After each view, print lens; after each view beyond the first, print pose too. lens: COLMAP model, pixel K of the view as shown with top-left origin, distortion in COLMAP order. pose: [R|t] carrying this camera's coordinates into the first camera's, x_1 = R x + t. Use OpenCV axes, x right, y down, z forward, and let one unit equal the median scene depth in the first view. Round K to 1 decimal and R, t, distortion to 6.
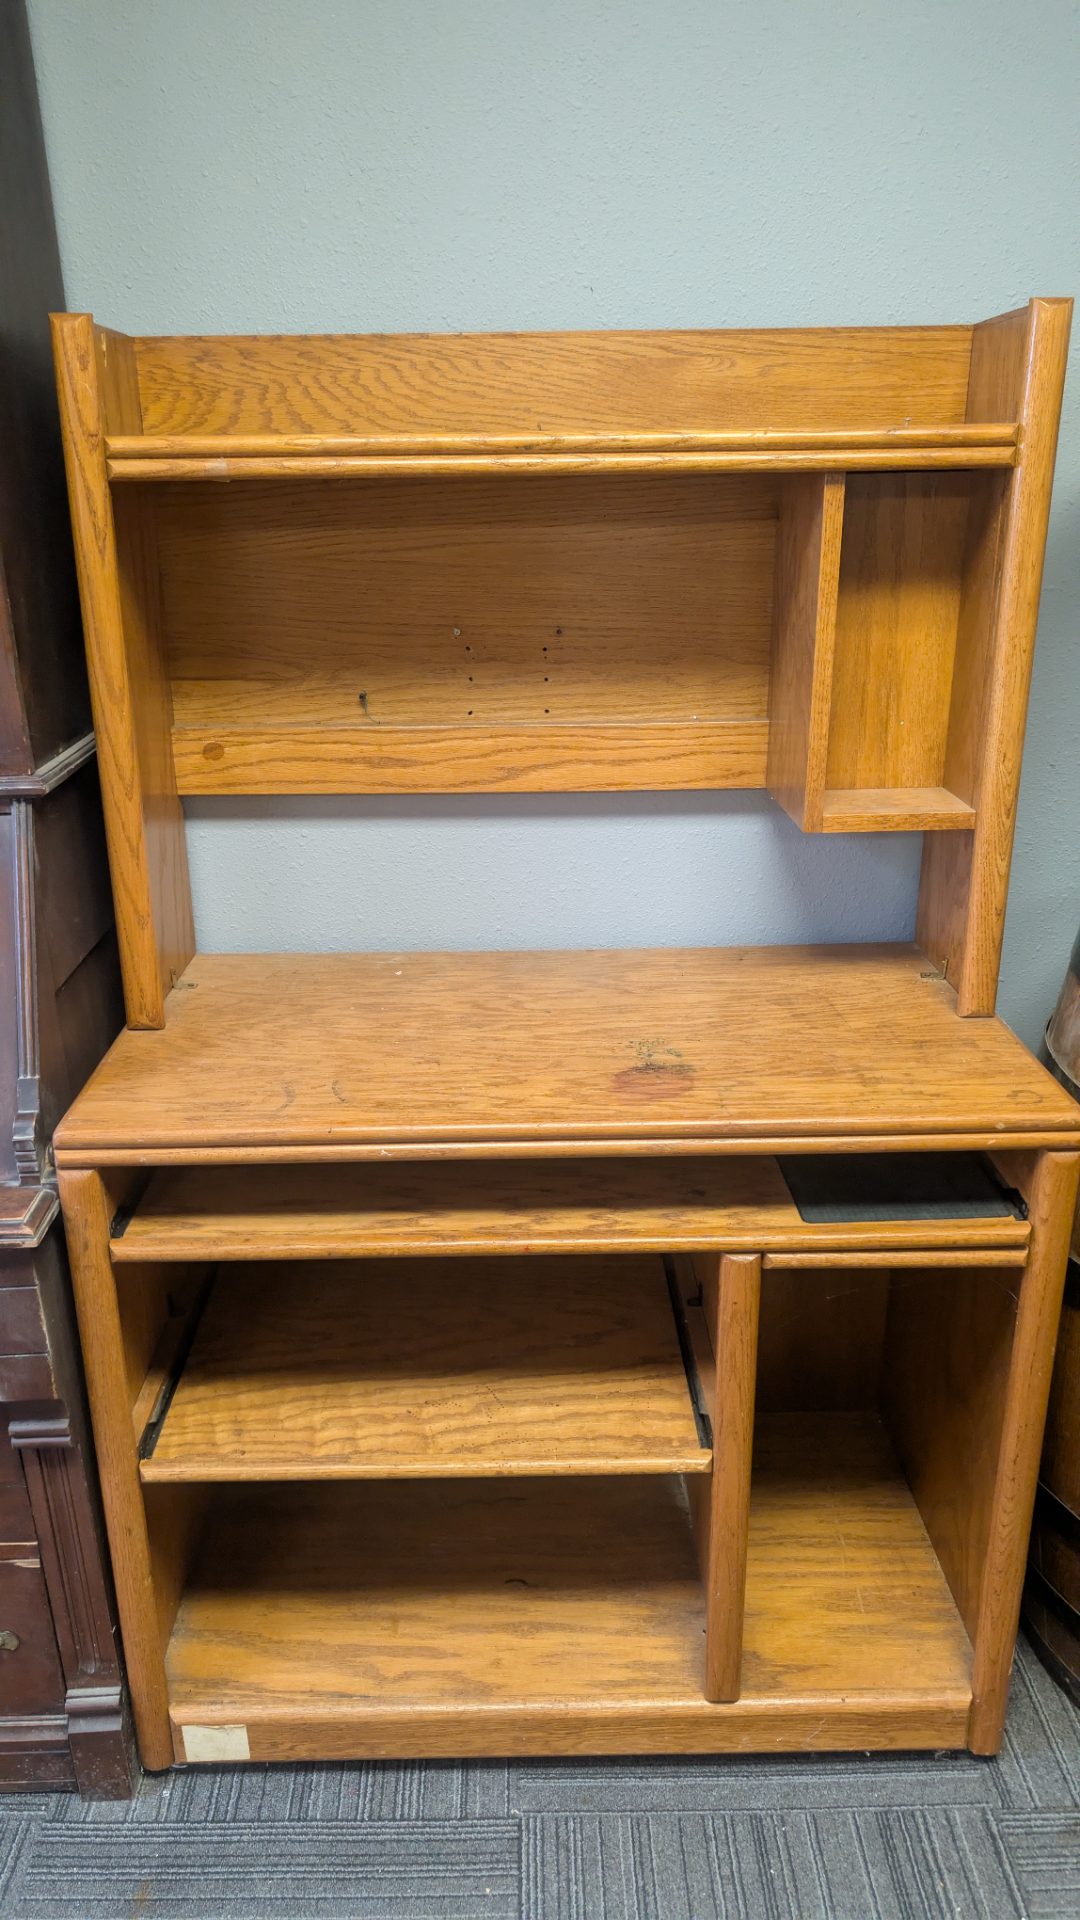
lens RADIAL K [[1442.9, 0, 544.6], [0, 1442.9, 972.8], [0, 0, 1]] dist [0.005846, 0.000988]
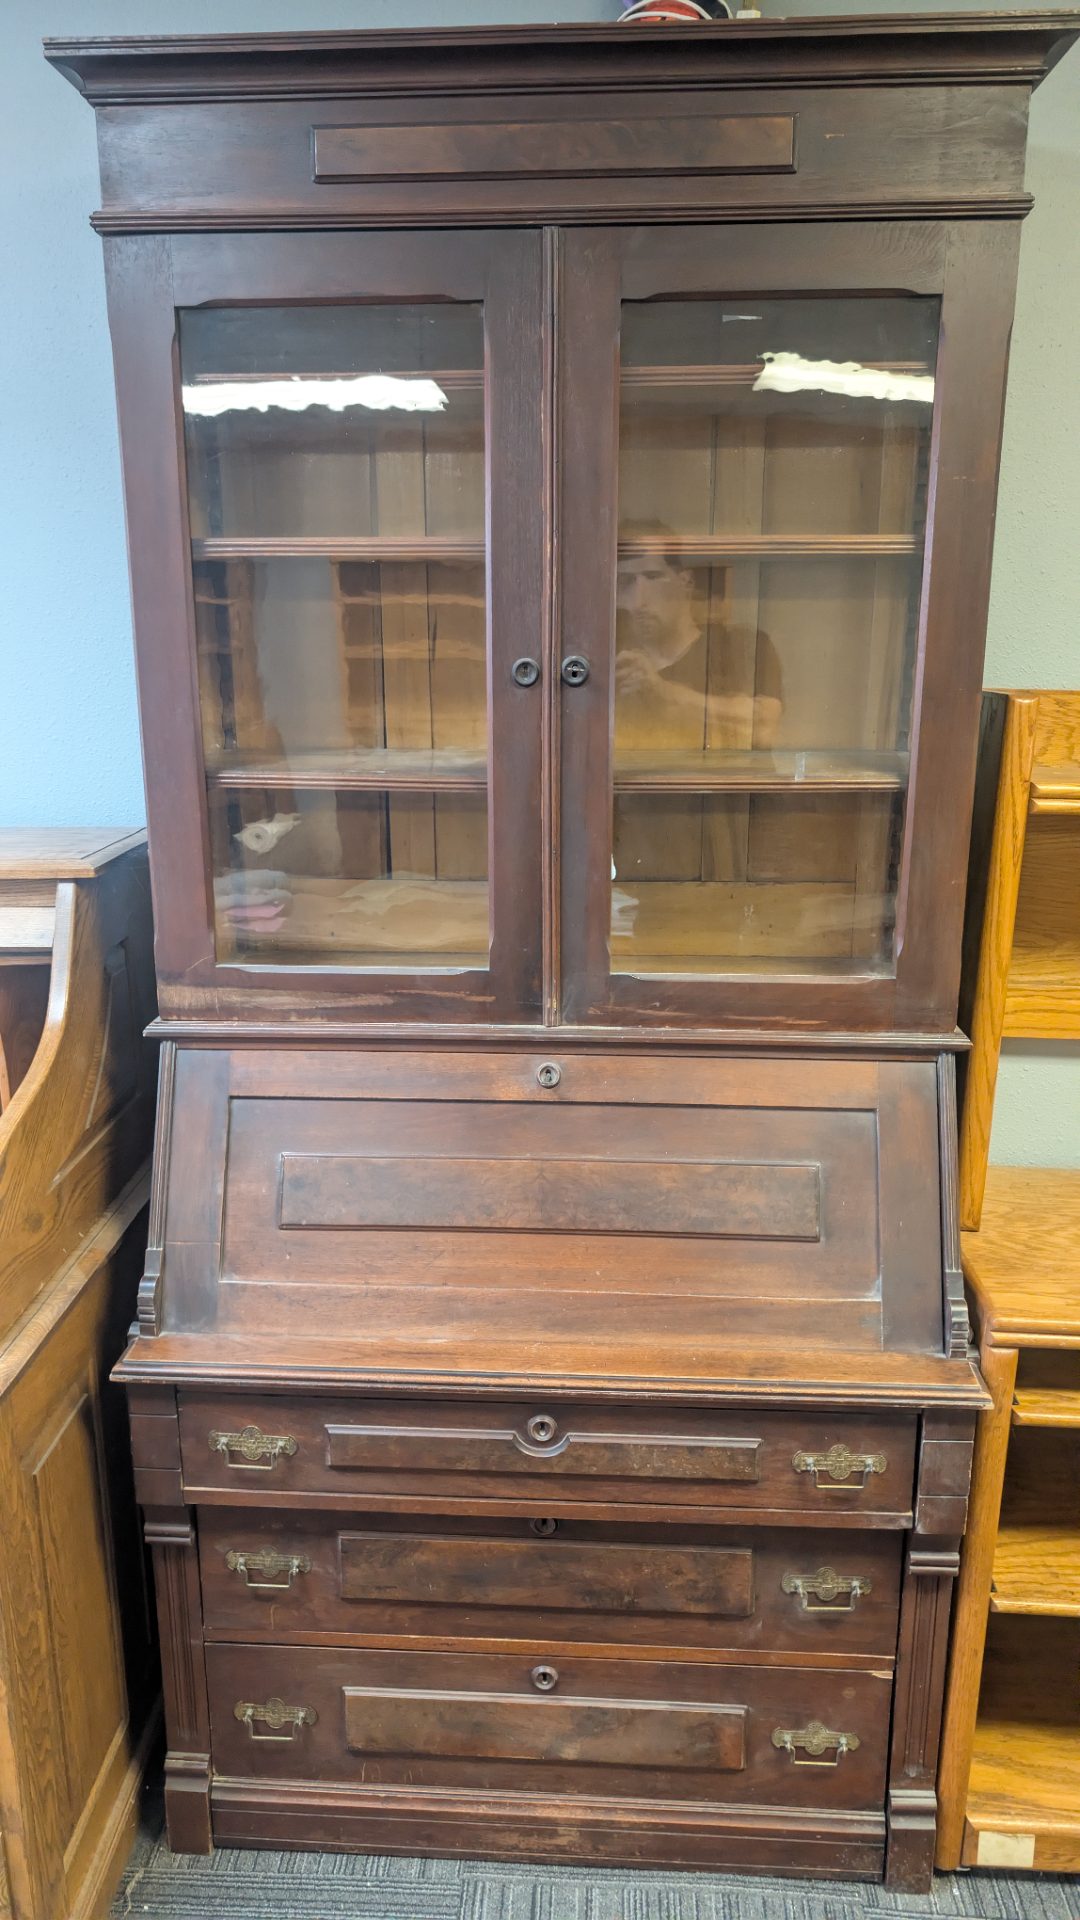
lens RADIAL K [[1442.9, 0, 529.5], [0, 1442.9, 970.4], [0, 0, 1]] dist [0.005846, 0.000988]
pose [[0.996666, 0.042105, -0.069882, -0.566410], [-0.049583, 0.992806, -0.108983, -0.028609], [0.064791, 0.112085, 0.991584, -0.271915]]
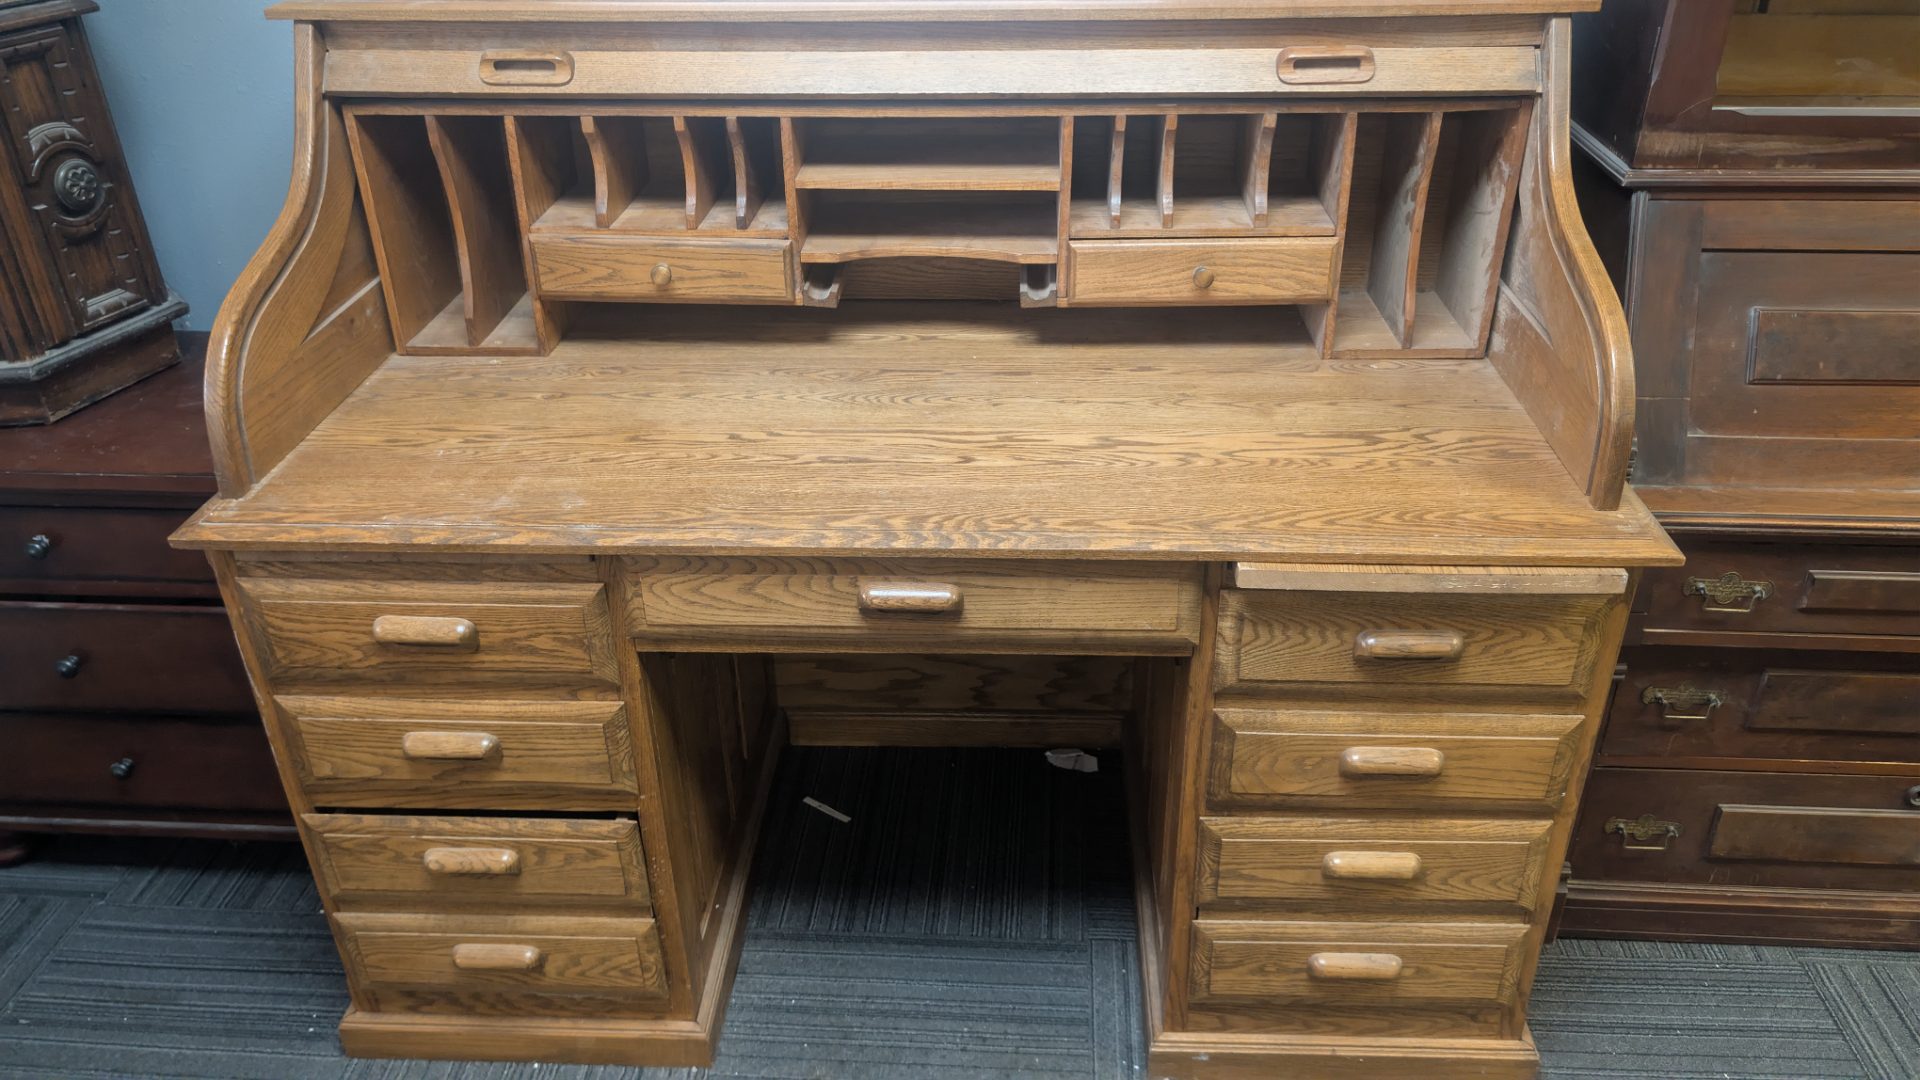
lens RADIAL K [[1442.9, 0, 960.5], [0, 1442.9, 524.7], [0, 0, 1]] dist [0.005846, 0.000988]
pose [[0.997033, 0.050560, -0.058035, -1.387903], [-0.041297, 0.987675, 0.150973, 0.023840], [0.064953, -0.148128, 0.986833, -0.309426]]
